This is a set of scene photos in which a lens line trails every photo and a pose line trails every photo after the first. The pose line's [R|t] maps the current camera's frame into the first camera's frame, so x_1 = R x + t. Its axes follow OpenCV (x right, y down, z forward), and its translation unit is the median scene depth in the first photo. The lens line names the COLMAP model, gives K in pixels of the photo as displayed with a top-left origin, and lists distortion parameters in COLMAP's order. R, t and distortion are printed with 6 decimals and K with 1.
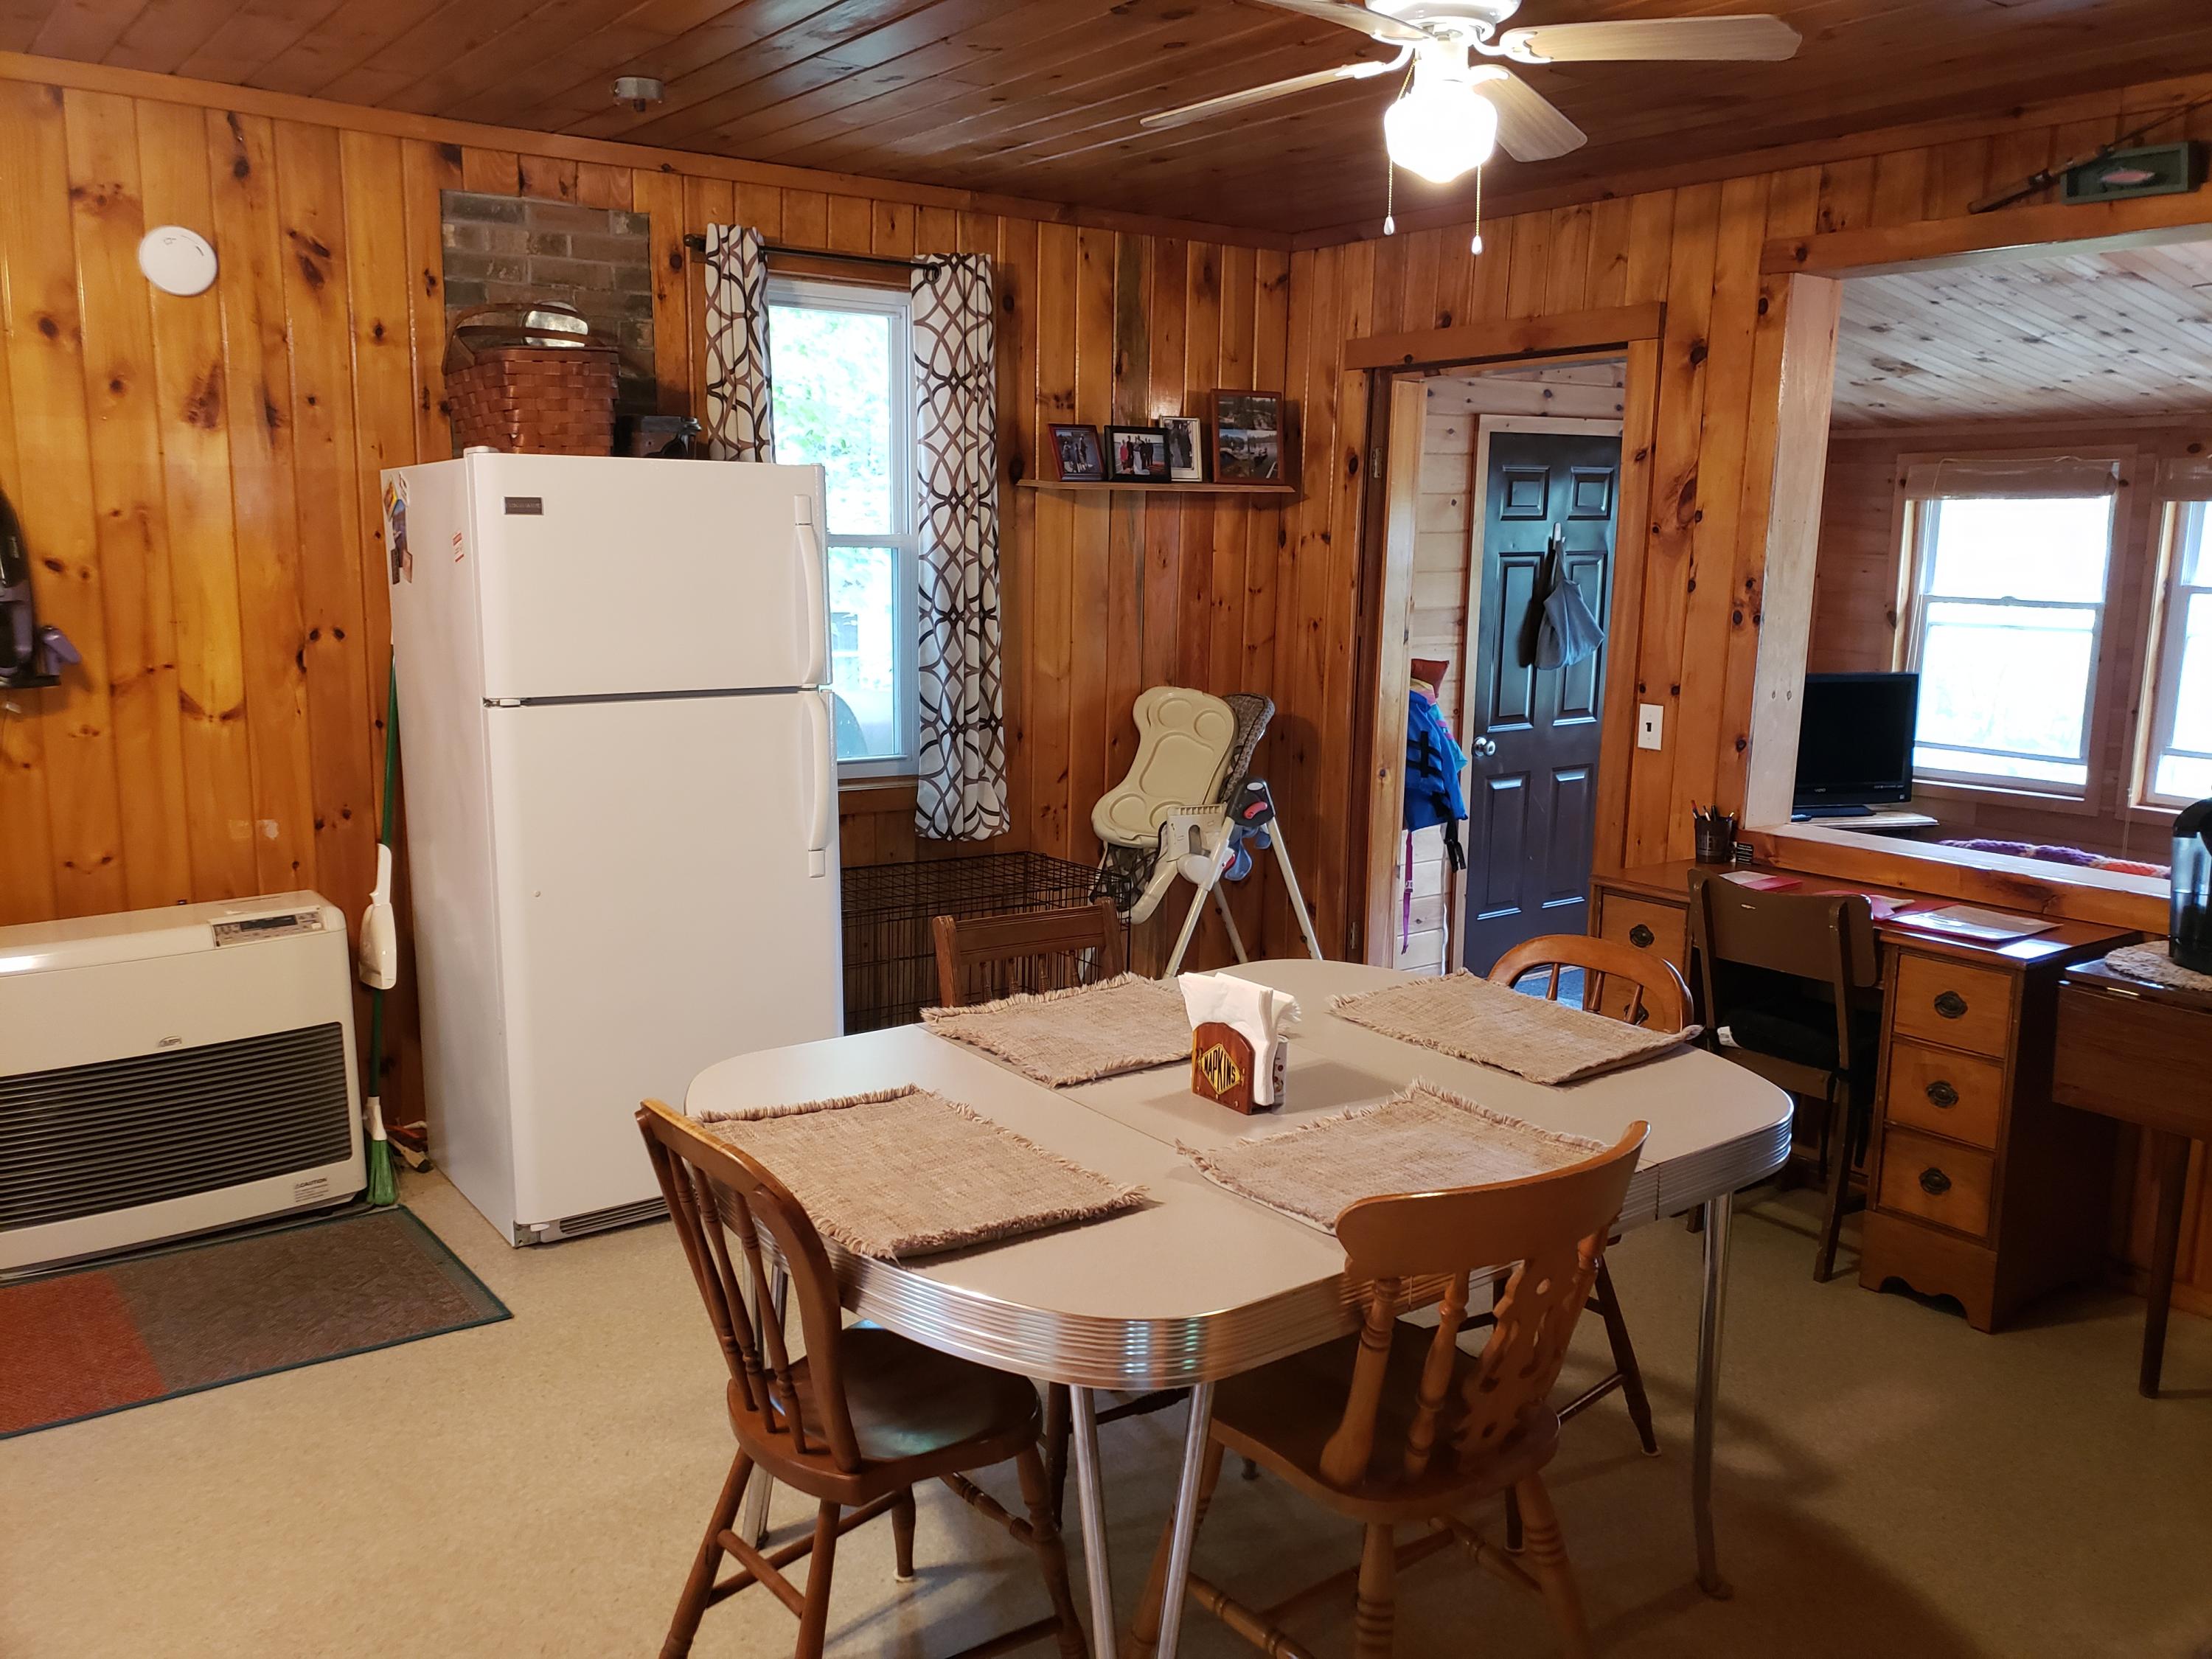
lens RADIAL K [[1755.3, 0, 1107.4], [0, 1755.3, 825.7], [0, 0, 1]] dist [0.011807, 0.021747]
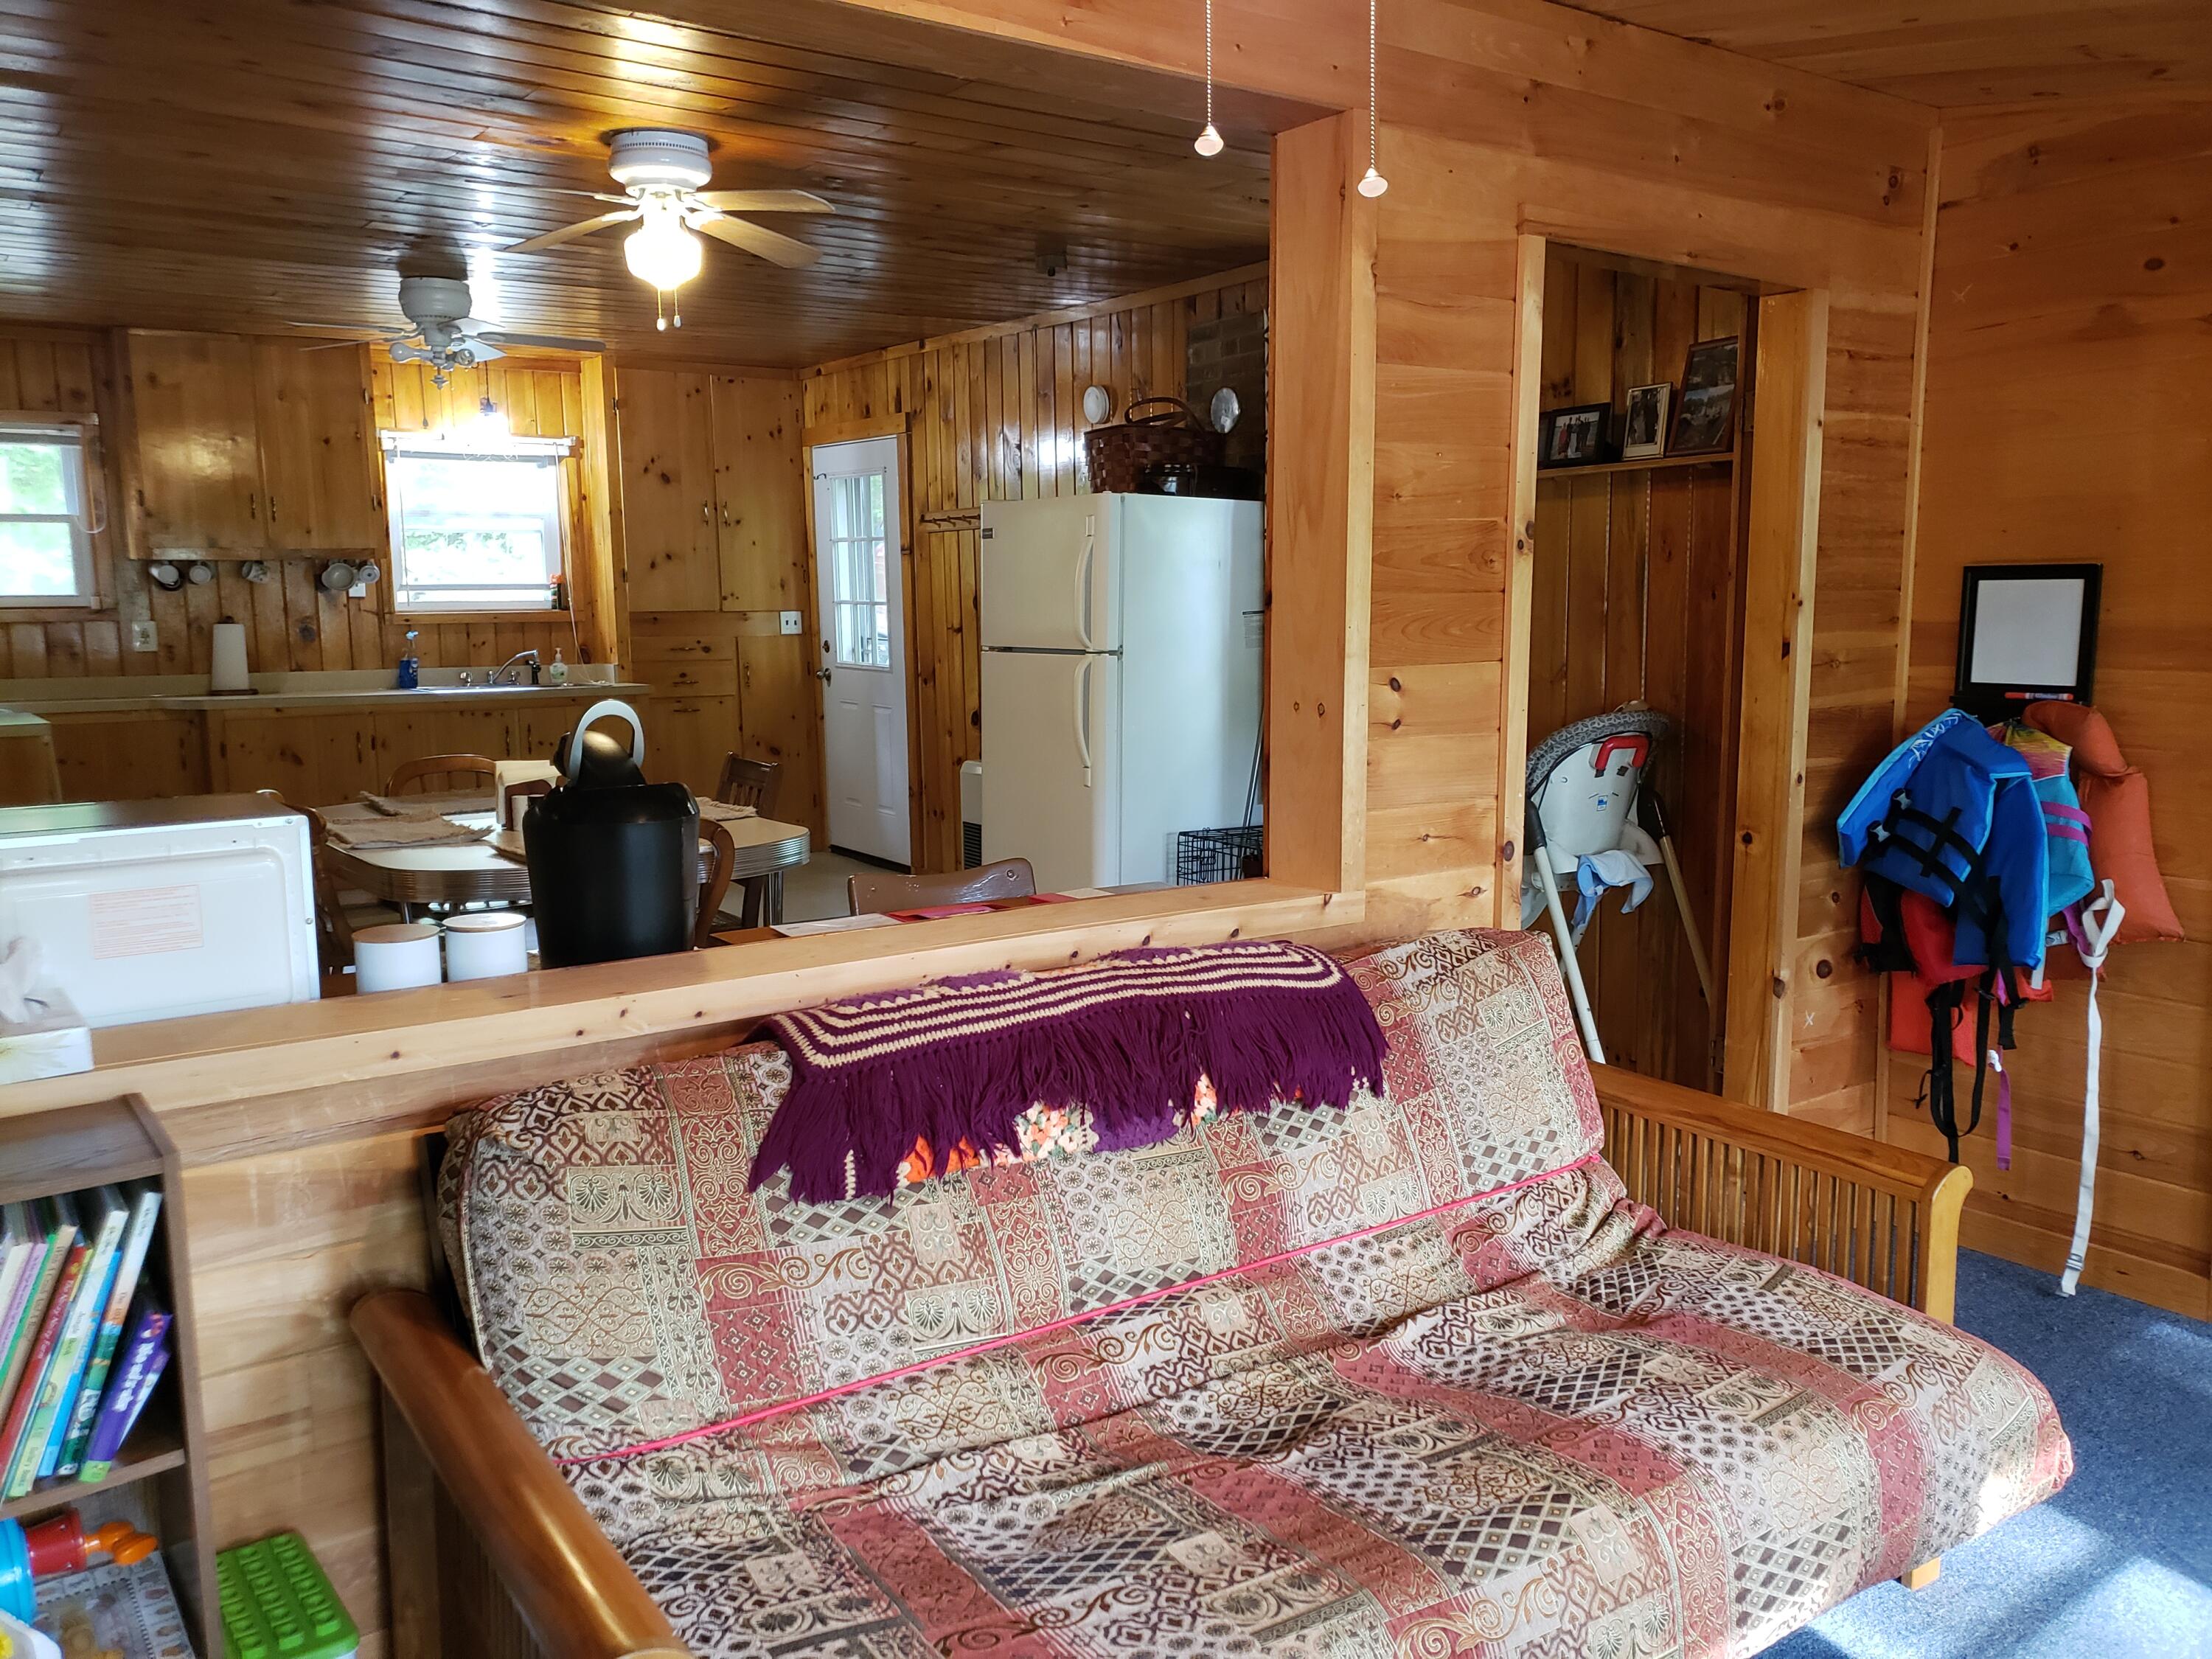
lens RADIAL K [[1755.3, 0, 1111.0], [0, 1755.3, 819.6], [0, 0, 1]] dist [0.011807, 0.021747]
pose [[-0.040115, 0.114599, -0.992602, 0.918663], [-0.171951, 0.977789, 0.119838, -0.081175], [0.984288, 0.175486, -0.019519, 0.782621]]
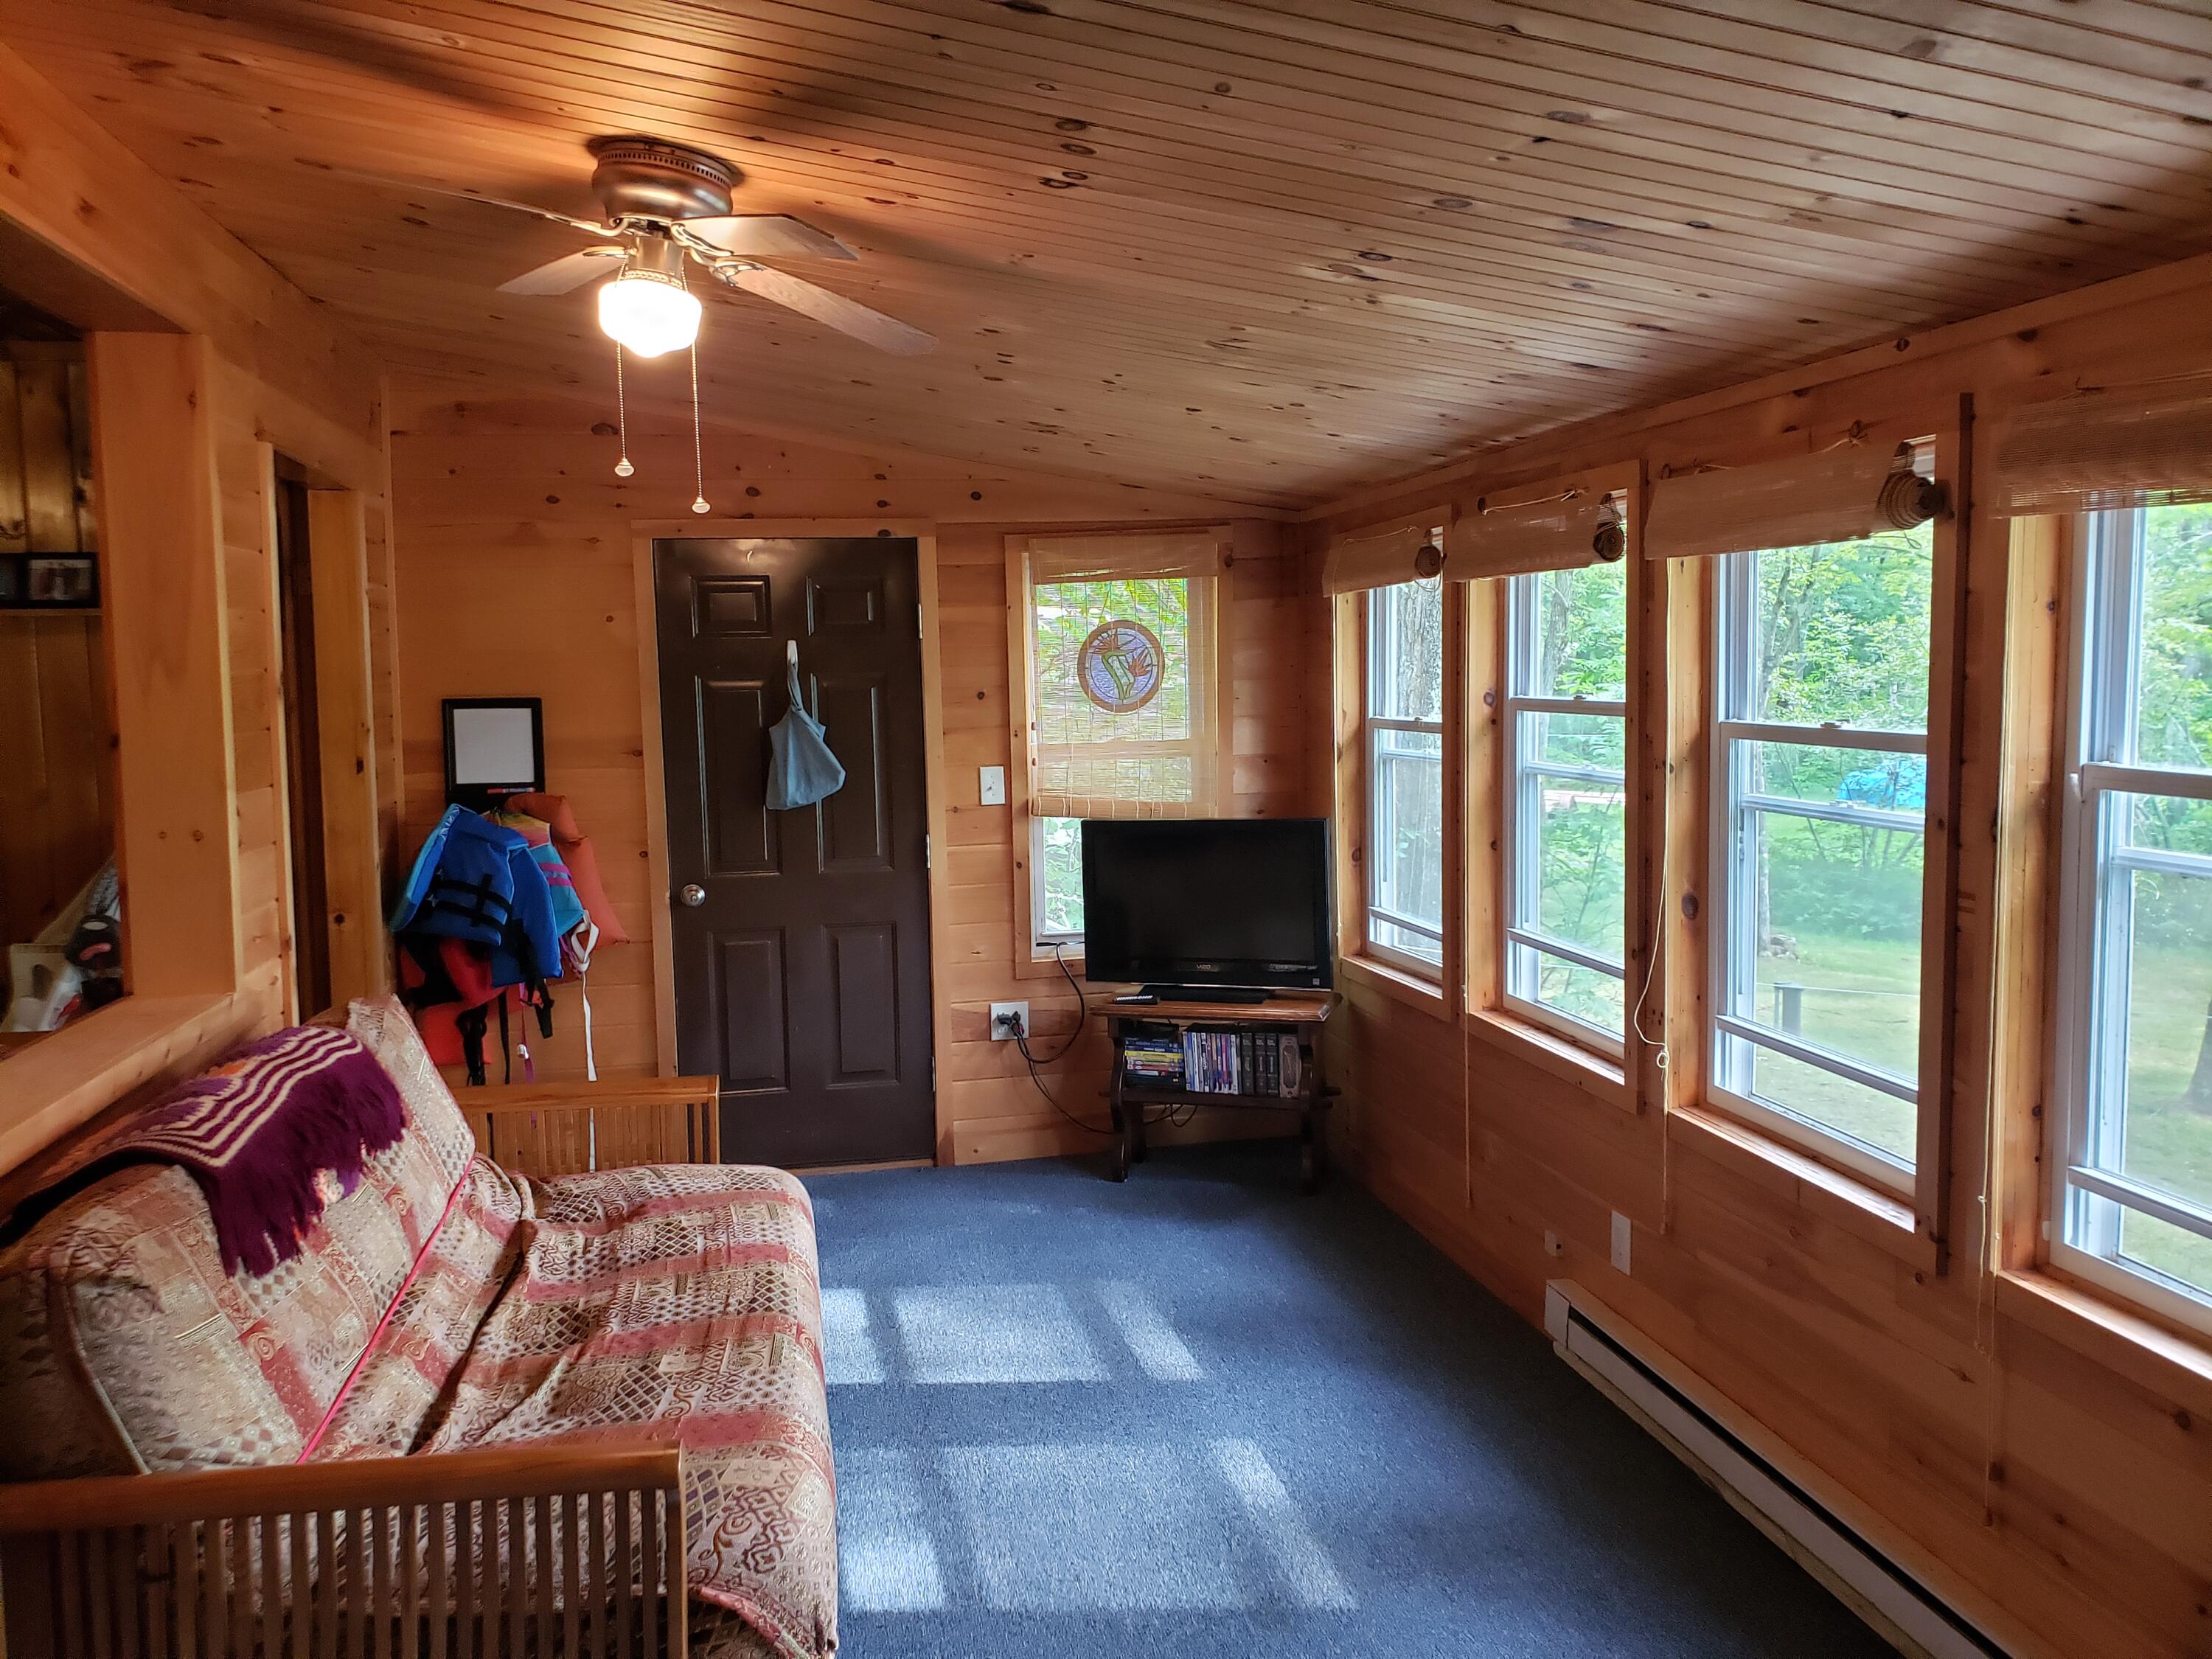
lens RADIAL K [[1755.3, 0, 1103.8], [0, 1755.3, 831.8], [0, 0, 1]] dist [0.011807, 0.021747]
pose [[0.893278, 0.014950, -0.449256, 0.944812], [-0.052885, 0.996001, -0.072009, -0.029711], [0.446383, 0.088082, 0.890496, 0.377184]]
